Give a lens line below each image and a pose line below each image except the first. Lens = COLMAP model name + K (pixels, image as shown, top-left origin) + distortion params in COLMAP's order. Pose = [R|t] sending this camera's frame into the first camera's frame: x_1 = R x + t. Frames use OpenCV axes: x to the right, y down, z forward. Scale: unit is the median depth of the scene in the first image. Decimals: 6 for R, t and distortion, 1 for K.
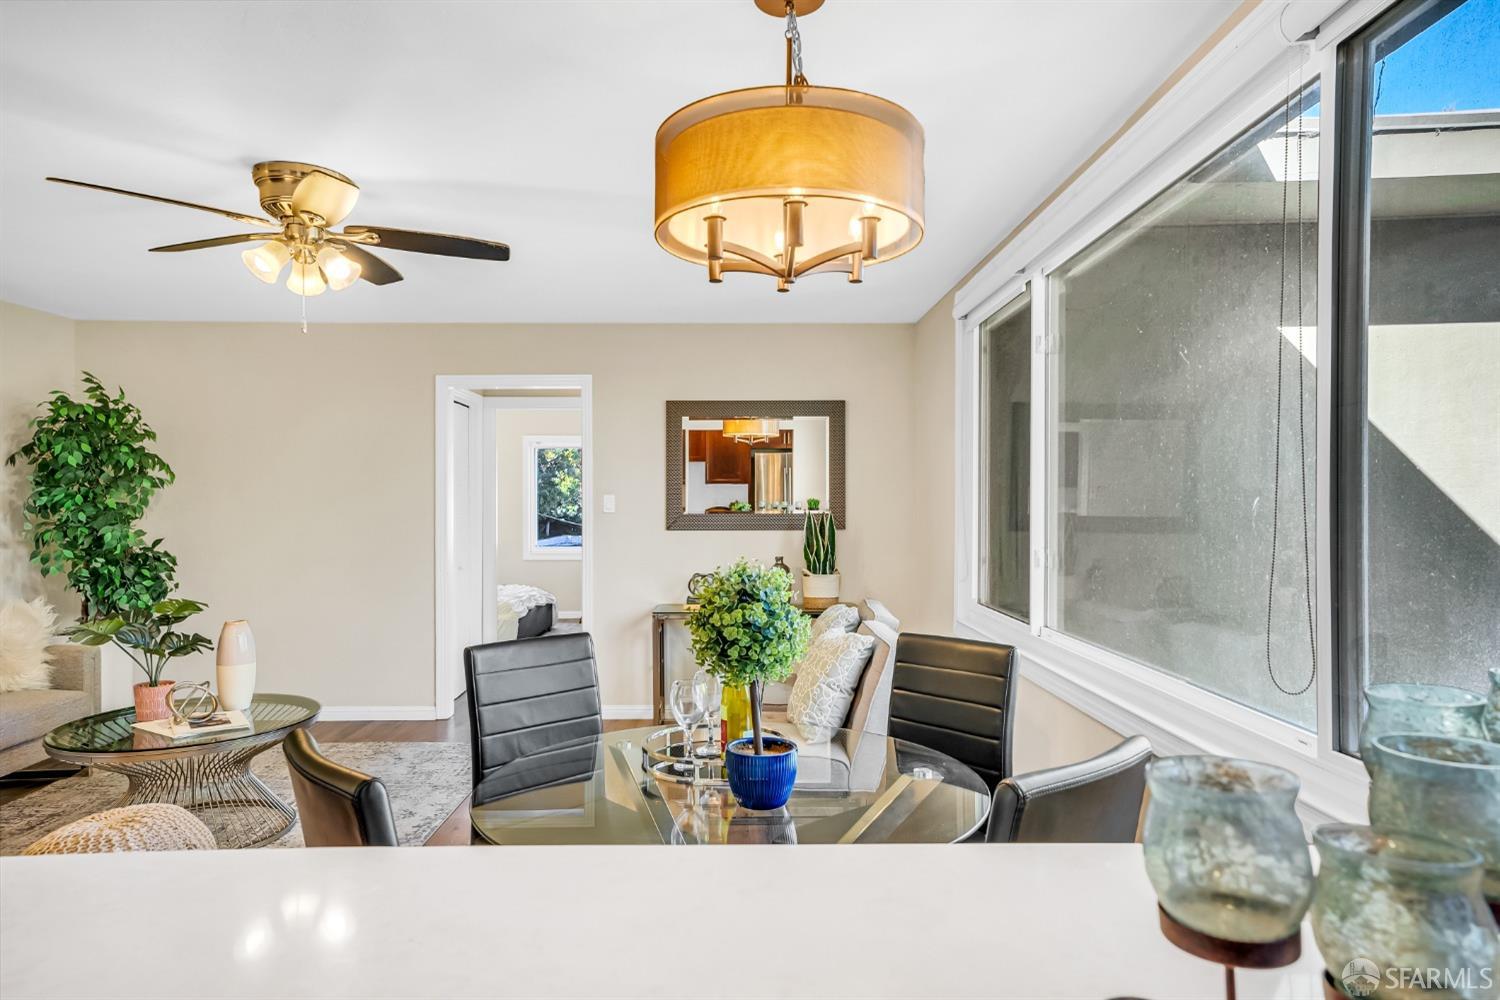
lens RADIAL K [[879.6, 0, 750.0], [0, 879.6, 500.0], [0, 0, 1]] dist [0.000957, 0.000684]
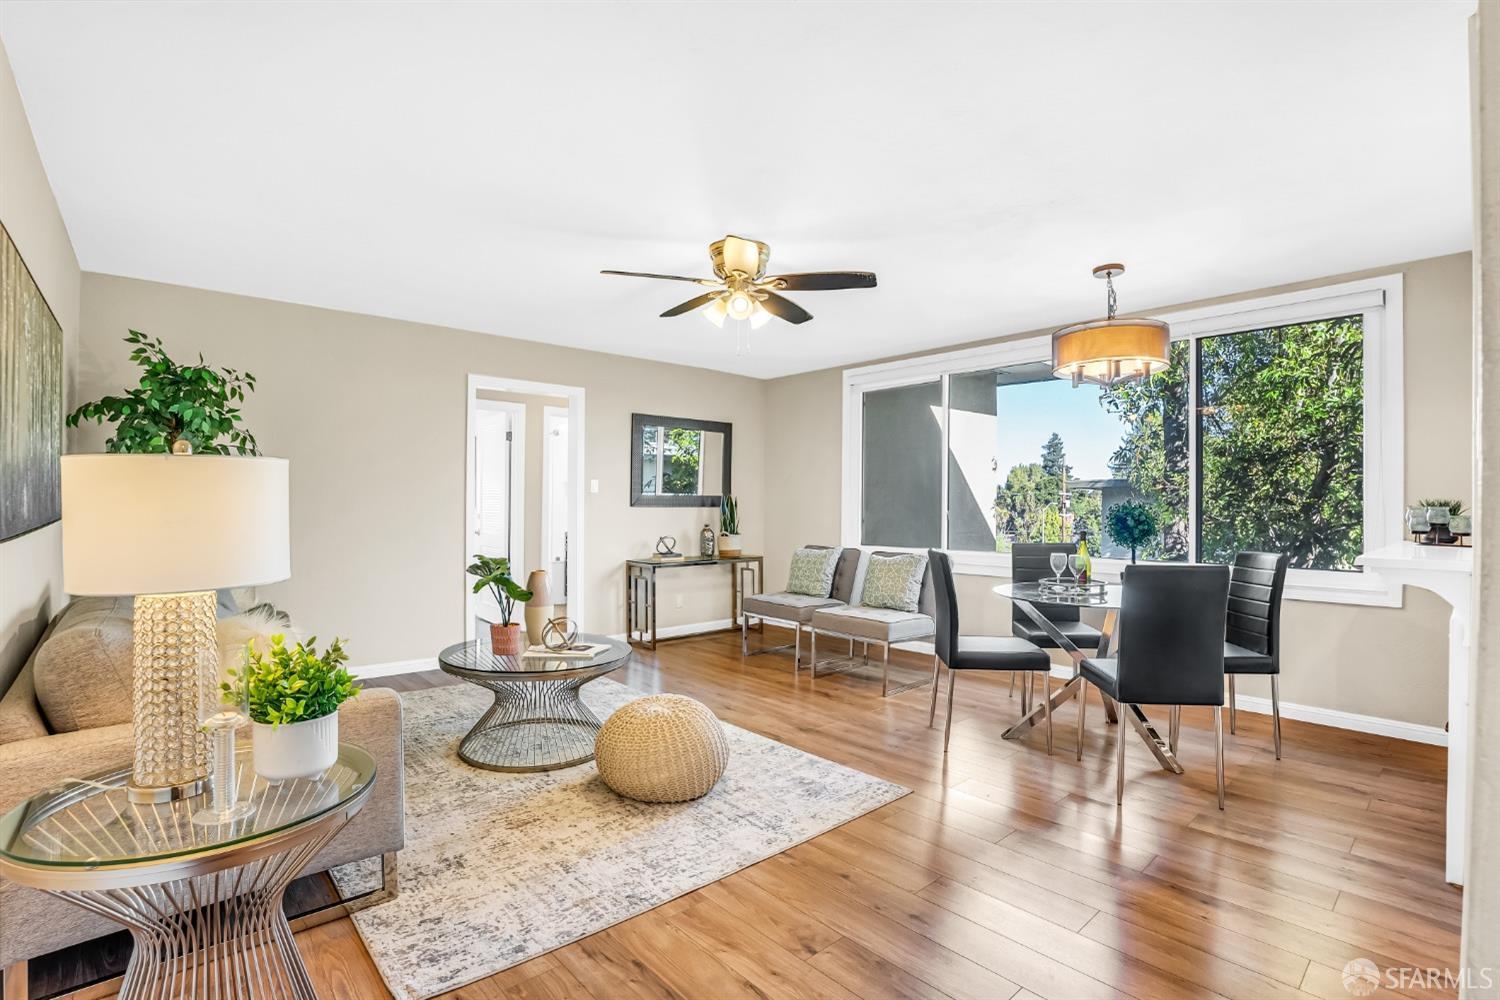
lens RADIAL K [[700.1, 0, 750.0], [0, 700.1, 500.0], [0, 0, 1]] dist [-0.045608, 0.001030]
pose [[0.762206, 0.011282, 0.647236, -0.670701], [-0.014719, 0.999892, -0.000096, 0.021367], [-0.647167, -0.009453, 0.762290, 0.040155]]
